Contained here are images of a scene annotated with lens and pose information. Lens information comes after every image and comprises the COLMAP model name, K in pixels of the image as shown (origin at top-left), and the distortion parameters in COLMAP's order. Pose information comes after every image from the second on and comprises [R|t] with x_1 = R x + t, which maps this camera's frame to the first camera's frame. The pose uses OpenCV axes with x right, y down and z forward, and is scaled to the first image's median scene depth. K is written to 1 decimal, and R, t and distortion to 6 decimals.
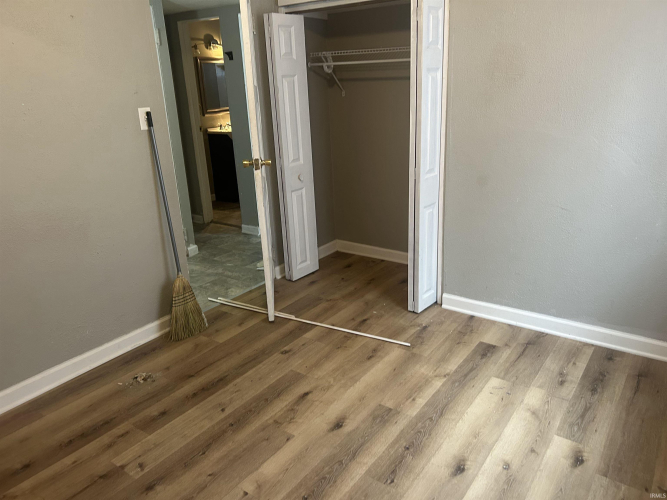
lens RADIAL K [[511.7, 0, 333.5], [0, 511.7, 250.0], [0, 0, 1]] dist [0.027008, -0.005193]
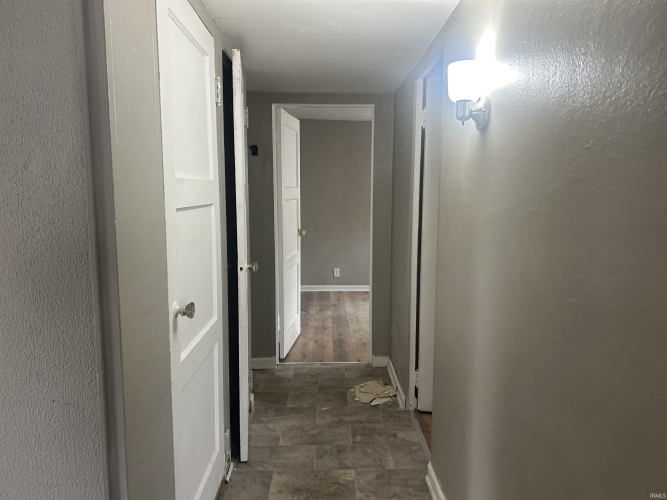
lens RADIAL K [[511.7, 0, 333.5], [0, 511.7, 250.0], [0, 0, 1]] dist [0.027008, -0.005193]
pose [[0.796491, -0.028532, 0.603977, -0.665782], [0.161696, 0.972557, -0.167292, -0.072556], [-0.582629, 0.230907, 0.779247, 0.359593]]
